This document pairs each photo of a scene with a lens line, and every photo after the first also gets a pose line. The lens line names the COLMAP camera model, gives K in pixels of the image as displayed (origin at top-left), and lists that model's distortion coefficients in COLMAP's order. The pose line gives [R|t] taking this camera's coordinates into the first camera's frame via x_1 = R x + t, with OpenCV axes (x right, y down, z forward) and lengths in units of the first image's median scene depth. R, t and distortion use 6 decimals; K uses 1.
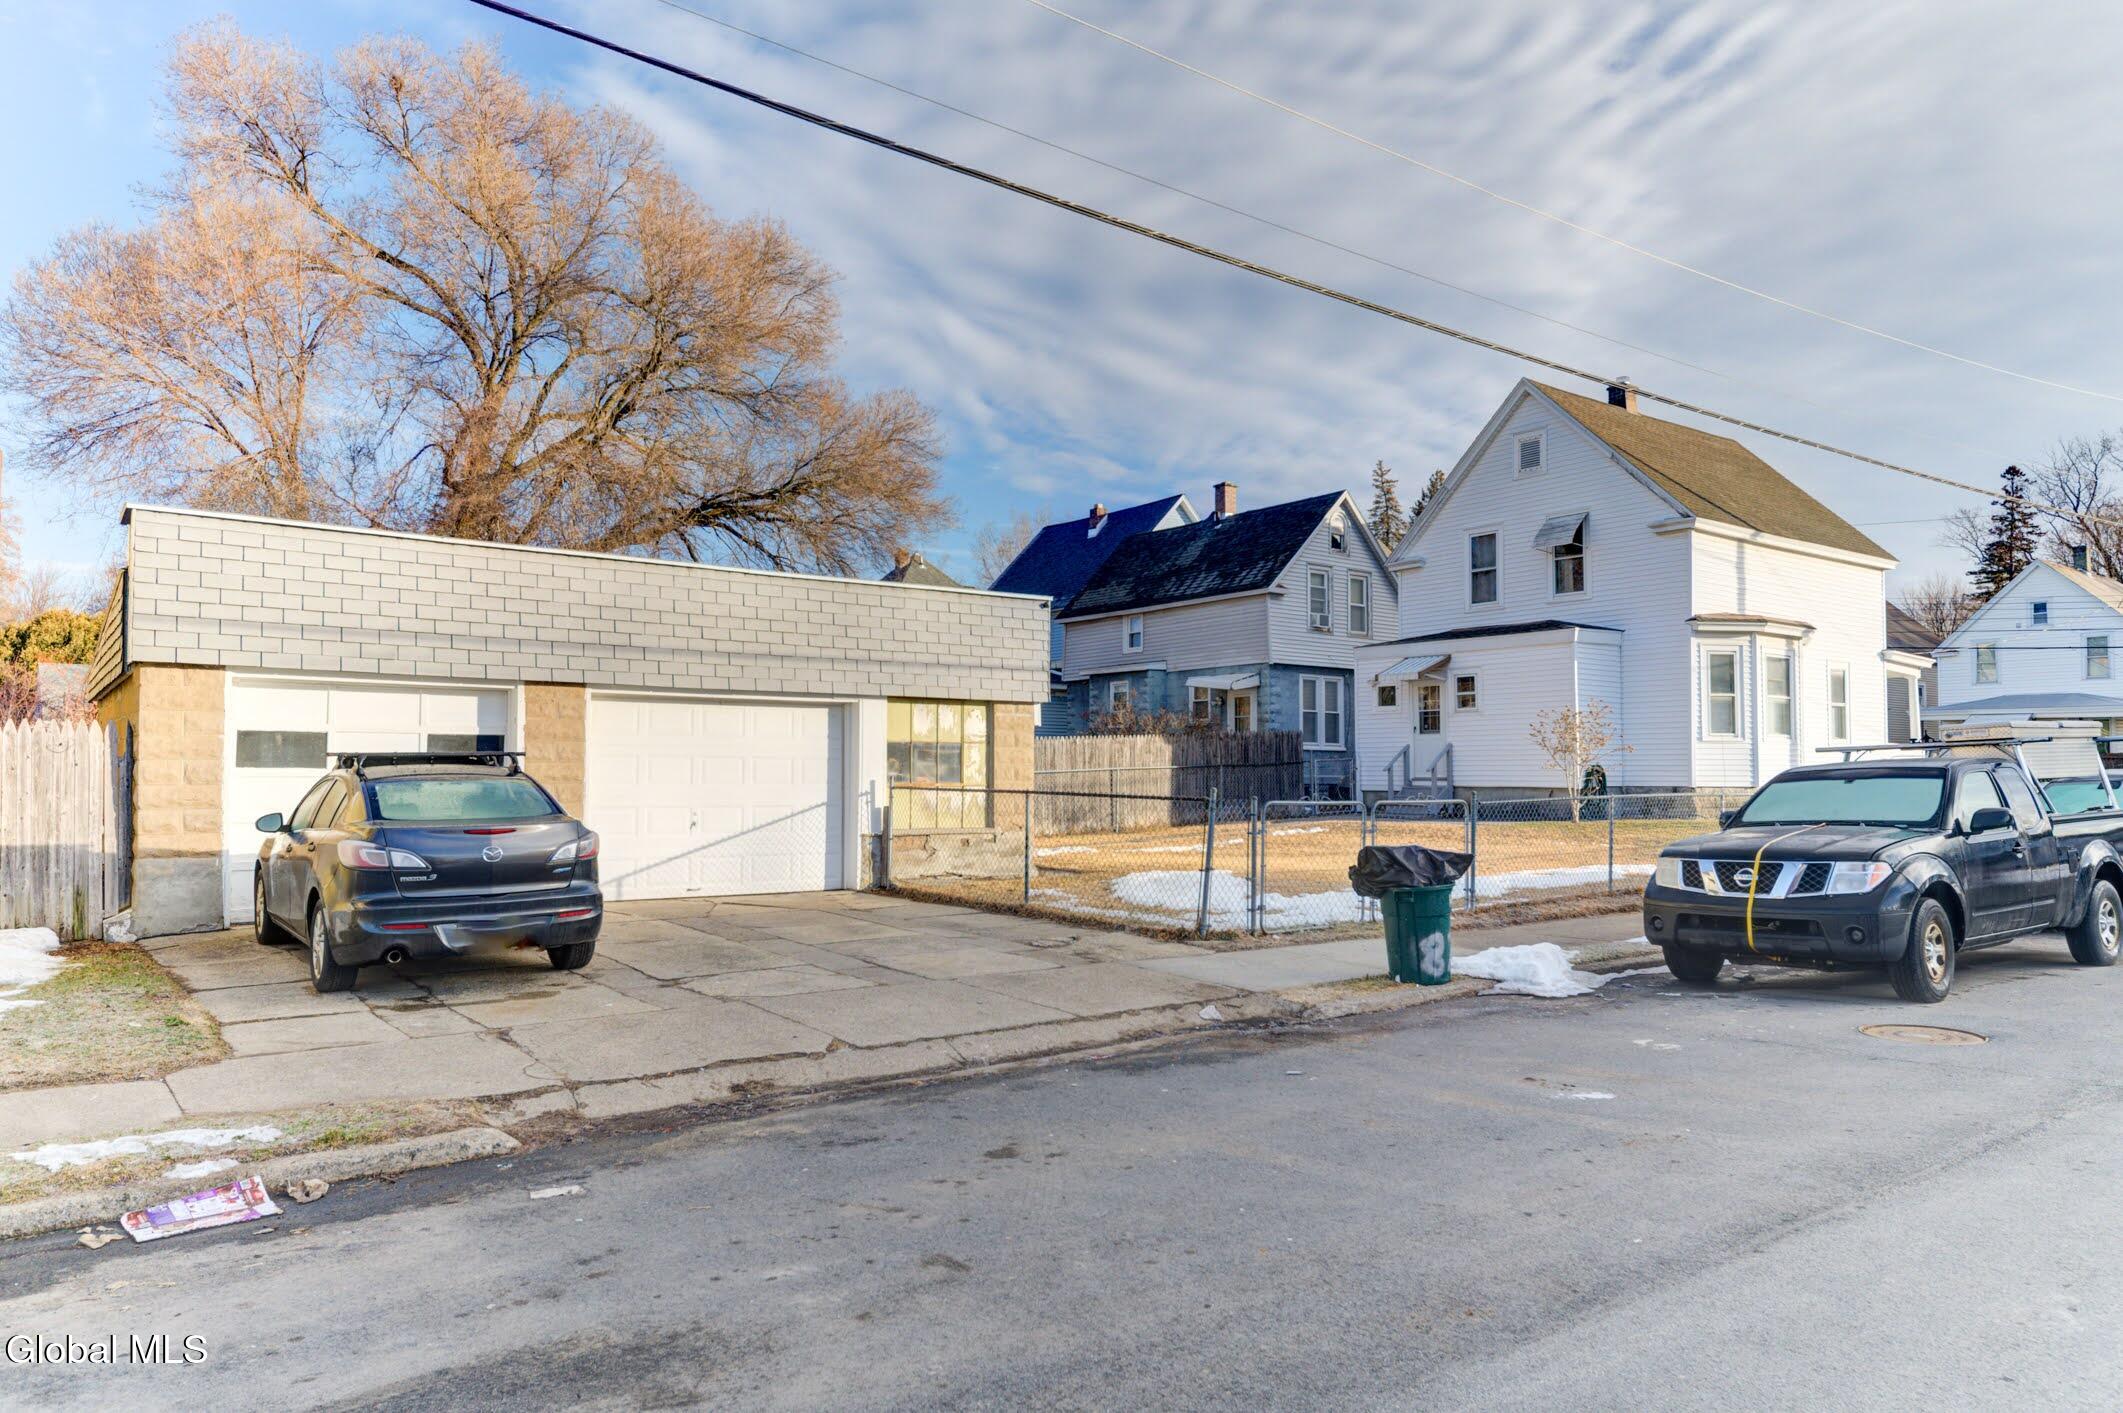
lens RADIAL K [[1401.9, 0, 1064.0], [0, 1401.9, 723.7], [0, 0, 1]] dist [0.000639, 0.000371]
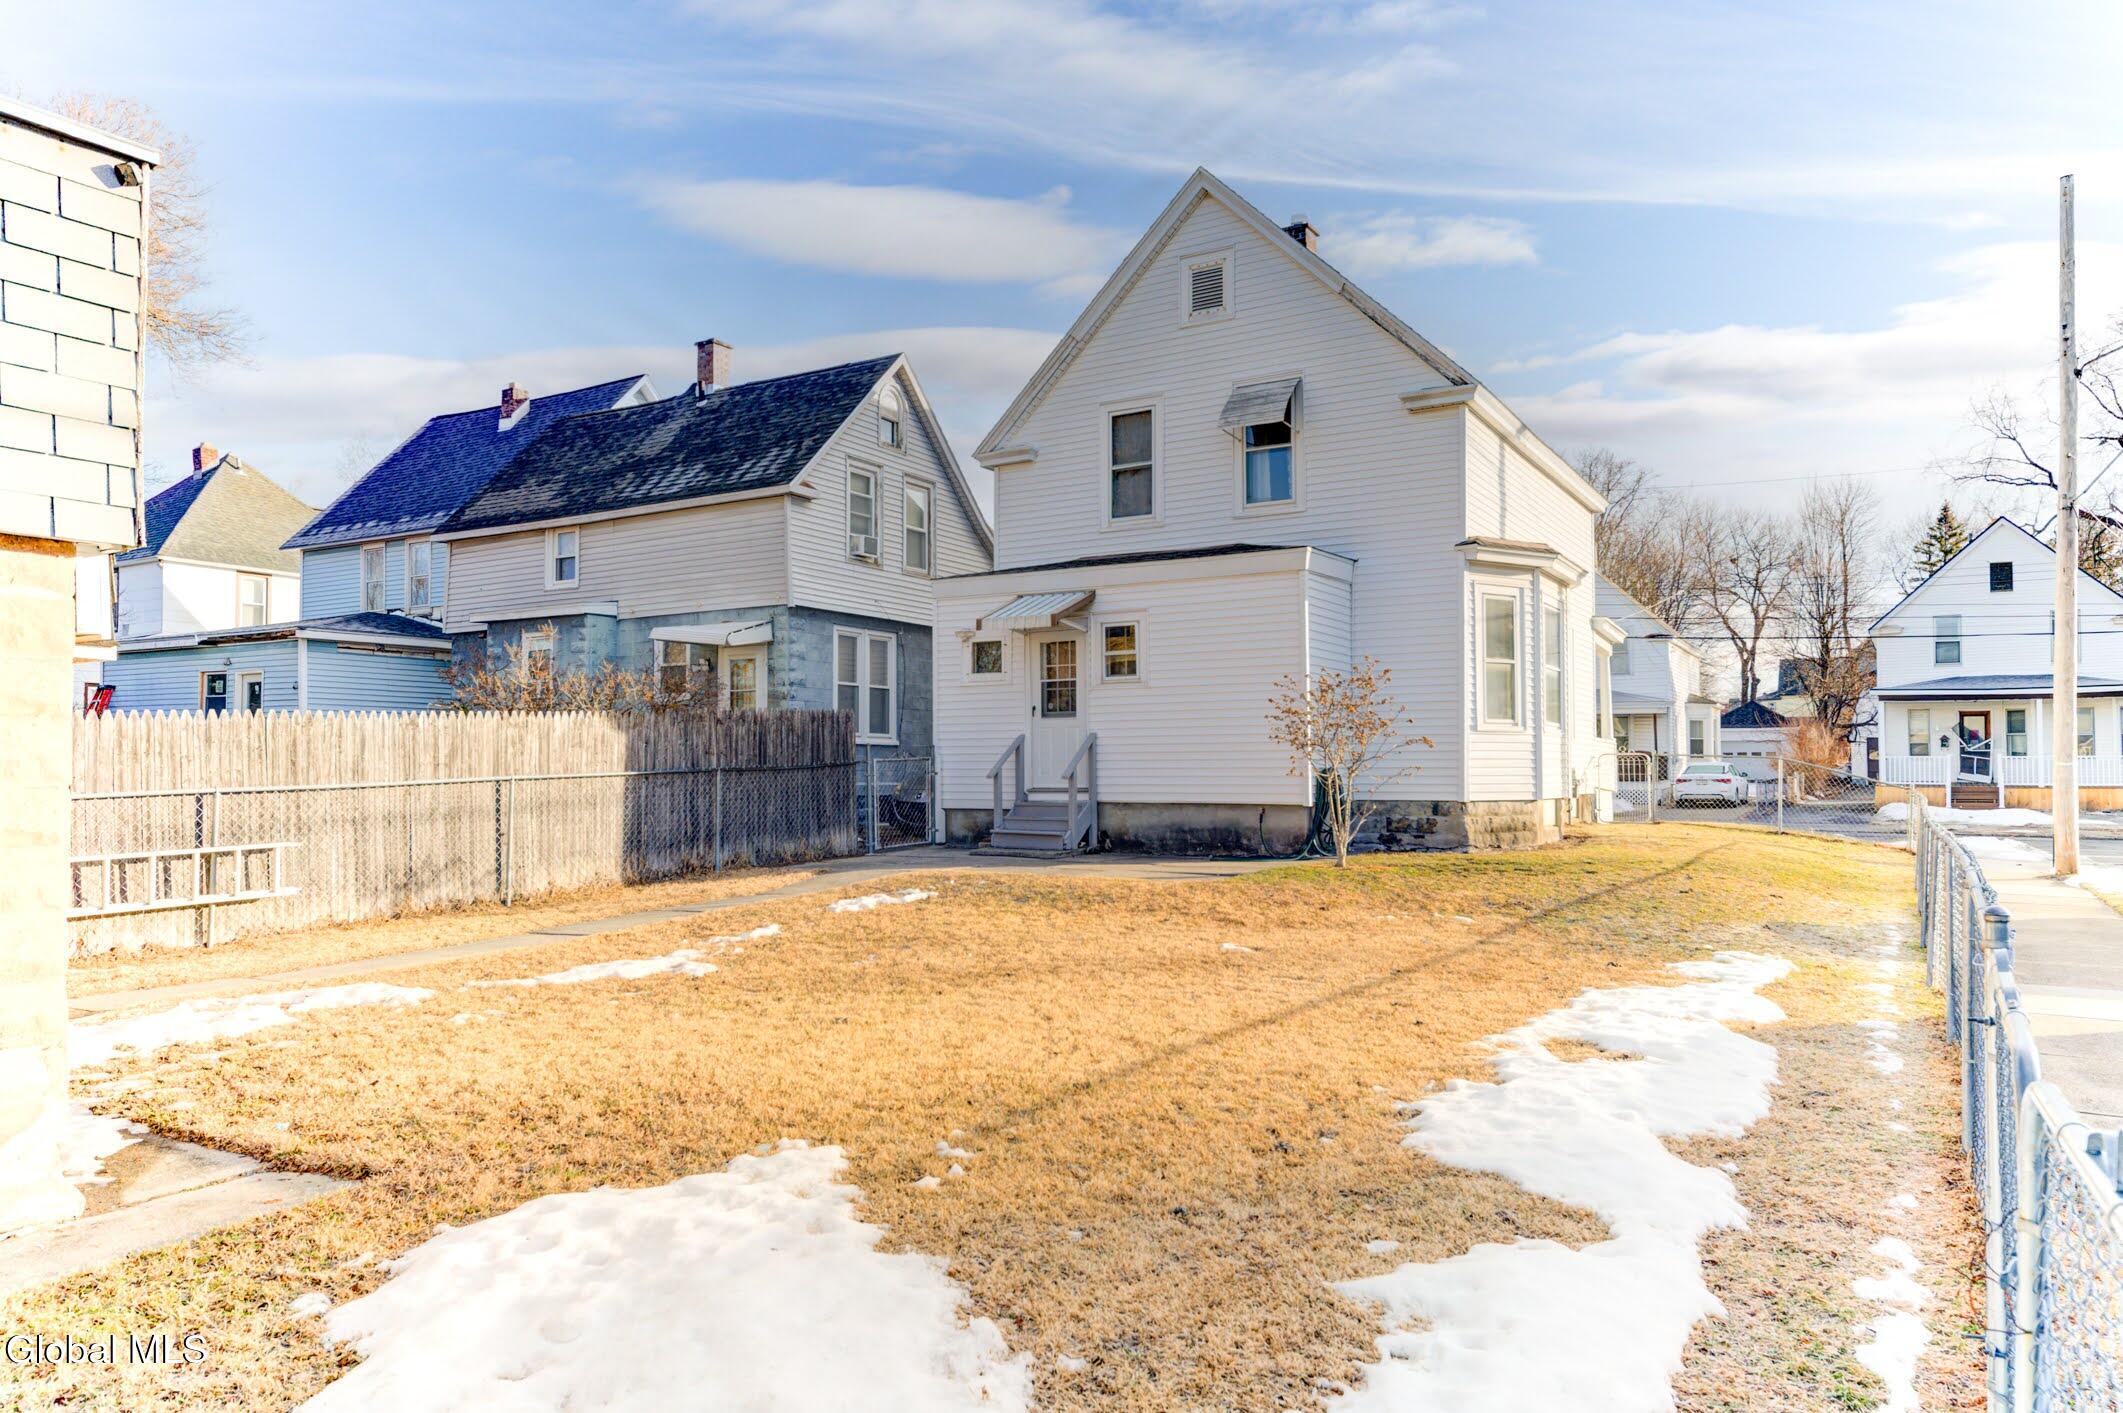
lens RADIAL K [[1401.9, 0, 1064.0], [0, 1401.9, 723.7], [0, 0, 1]] dist [0.000639, 0.000371]
pose [[0.928162, 0.009626, 0.372053, 0.029190], [-0.010310, 0.999947, -0.000152, 0.009193], [-0.372035, -0.003695, 0.928211, 0.390028]]
